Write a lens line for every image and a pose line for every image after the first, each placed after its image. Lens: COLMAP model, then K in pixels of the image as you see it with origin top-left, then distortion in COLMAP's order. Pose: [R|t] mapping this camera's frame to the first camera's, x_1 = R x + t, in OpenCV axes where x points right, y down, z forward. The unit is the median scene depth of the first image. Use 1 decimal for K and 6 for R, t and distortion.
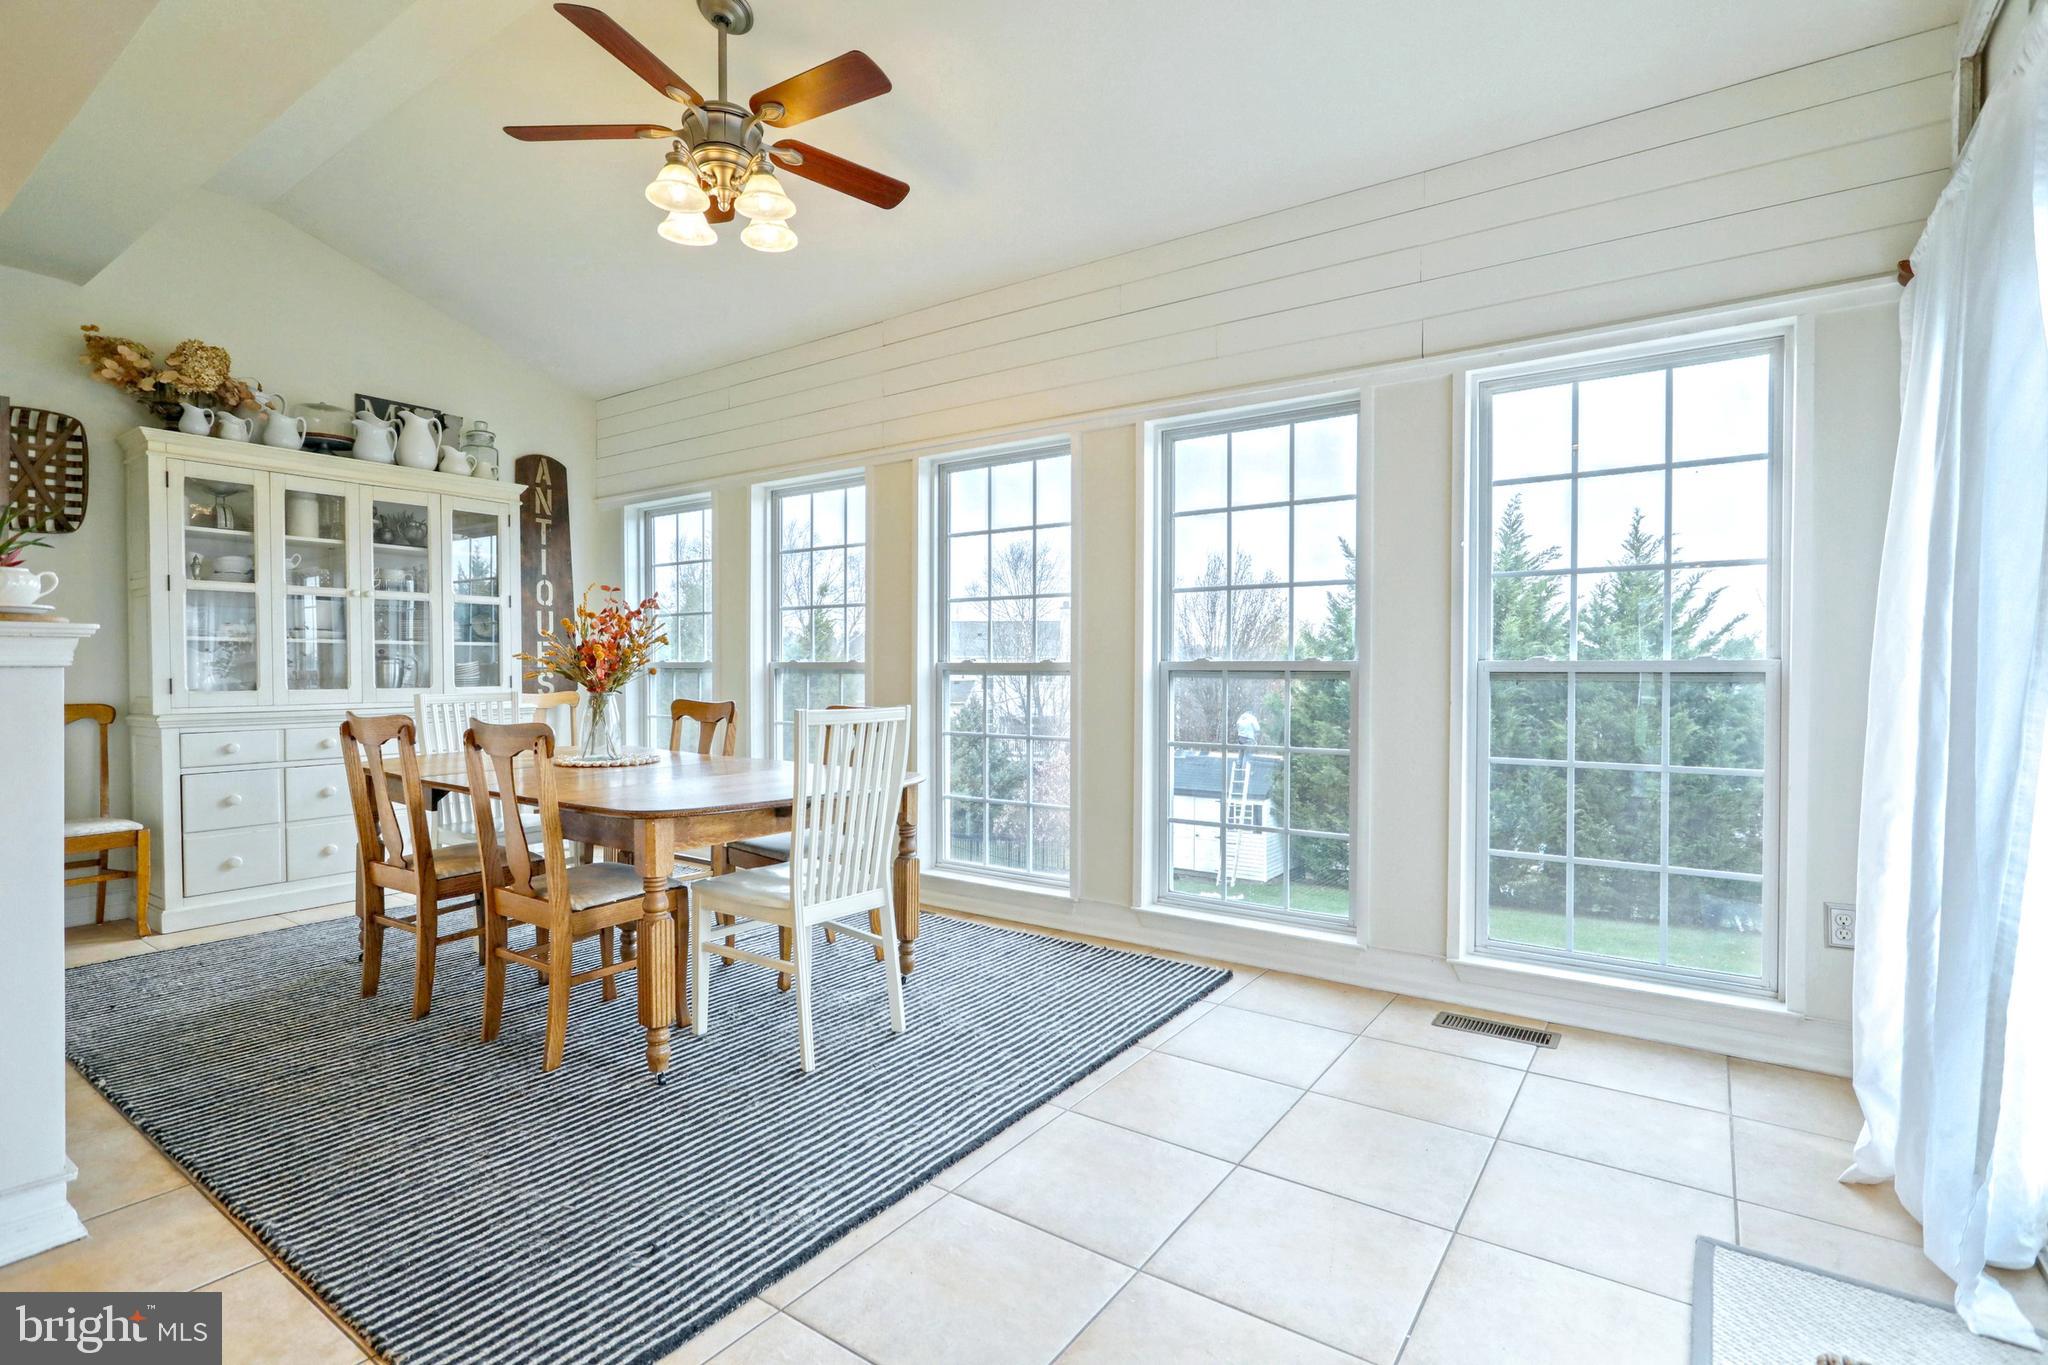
lens RADIAL K [[971.9, 0, 1026.2], [0, 971.9, 689.7], [0, 0, 1]] dist [-0.000266, -0.000417]
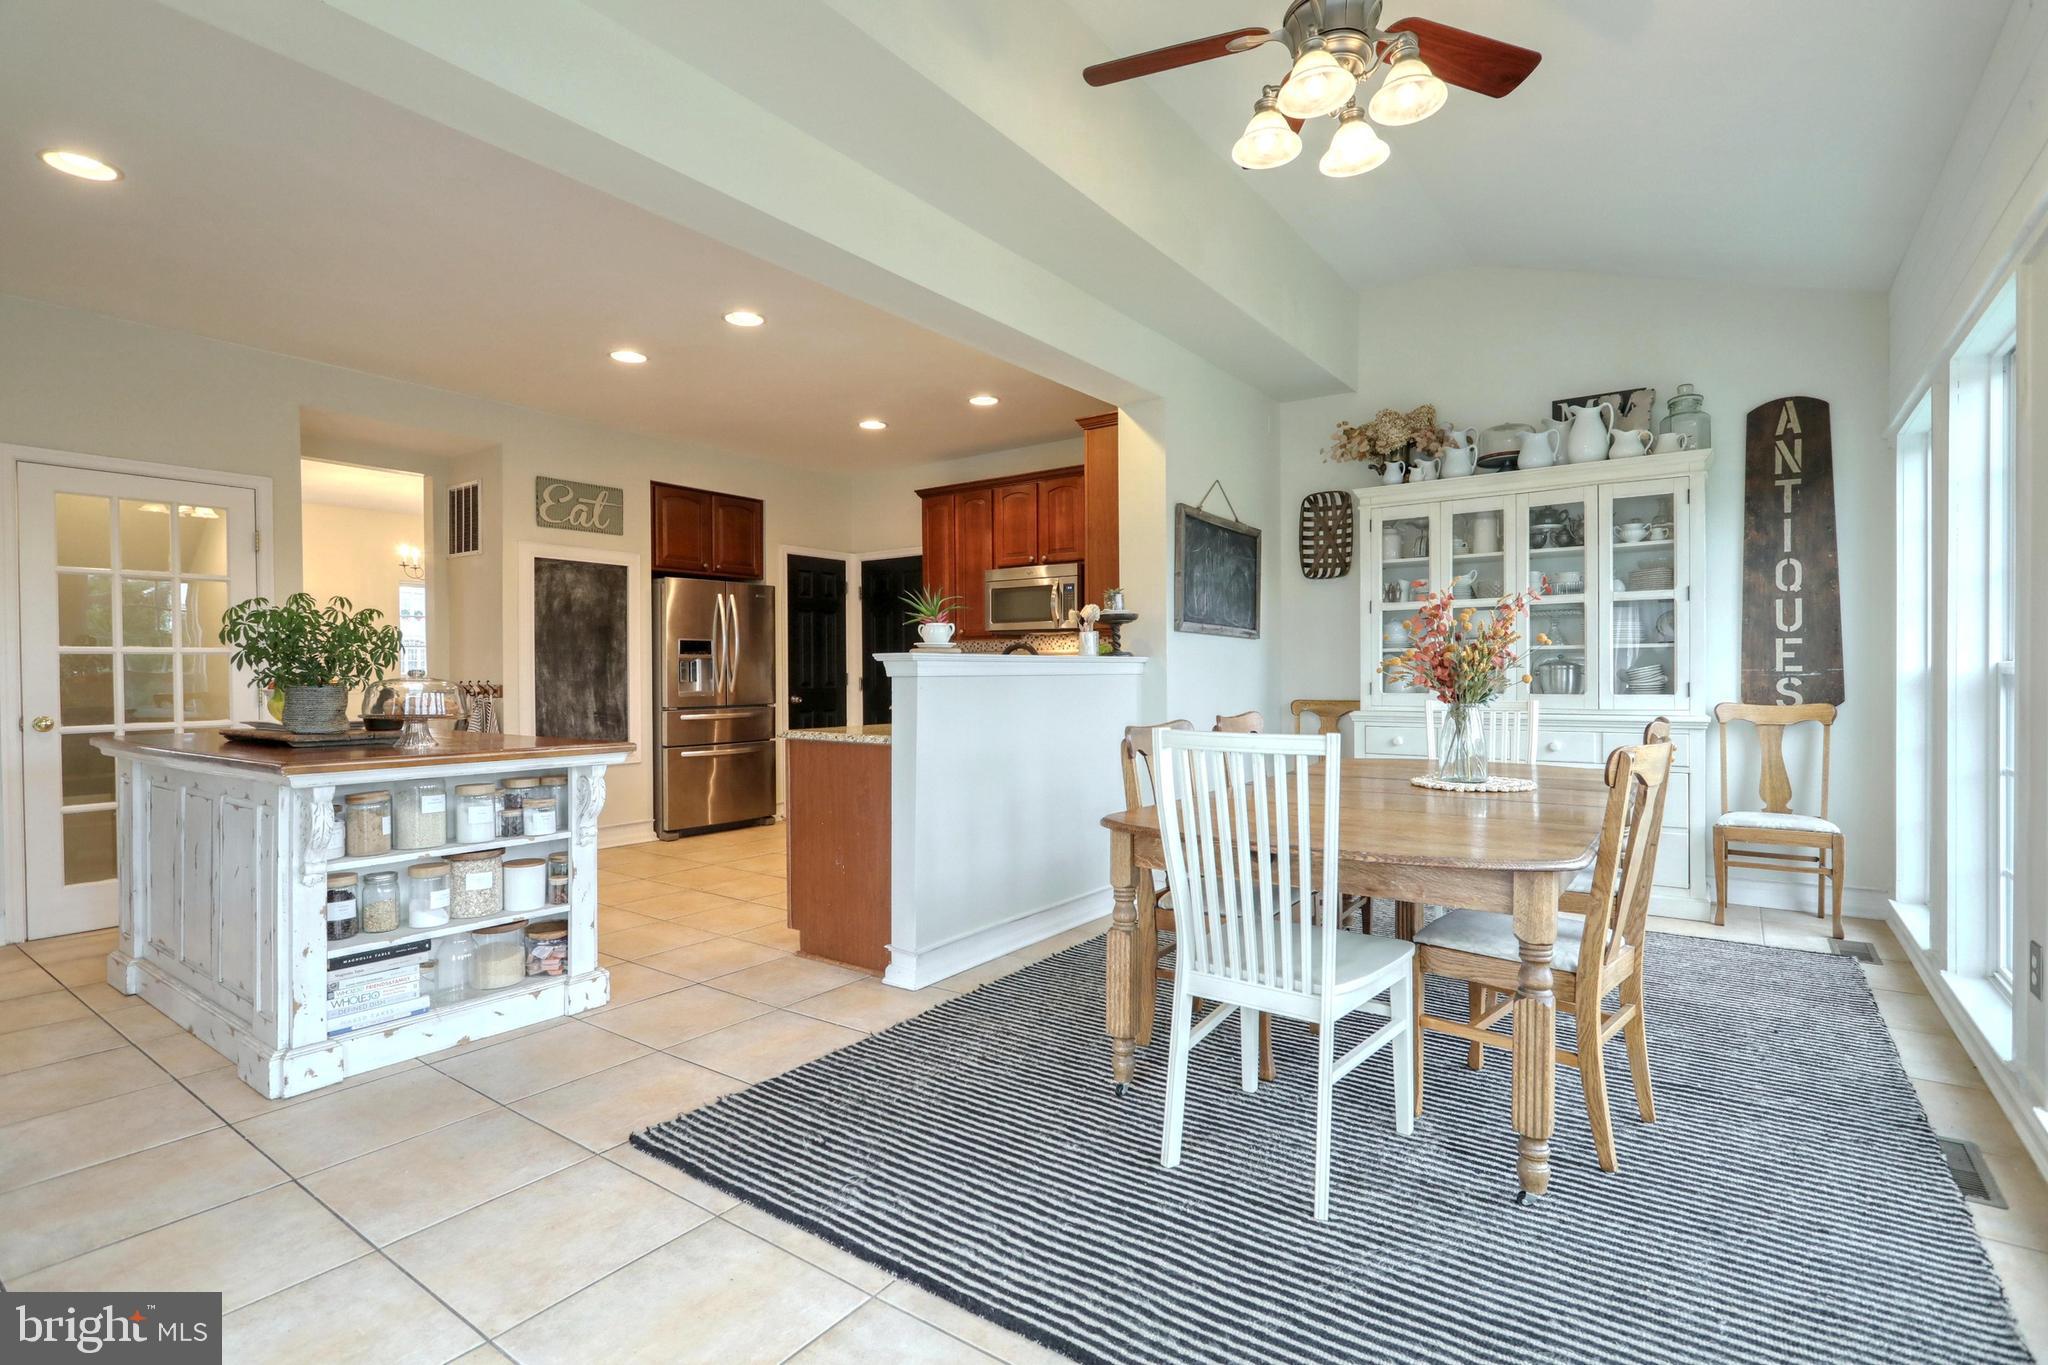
lens RADIAL K [[965.6, 0, 1030.0], [0, 965.6, 672.8], [0, 0, 1]] dist [-0.002647, 0.000031]
pose [[-0.007889, -0.002826, -0.999965, 0.323613], [-0.019228, 0.999812, -0.002674, -0.010273], [0.999784, 0.019206, -0.007942, 0.482494]]
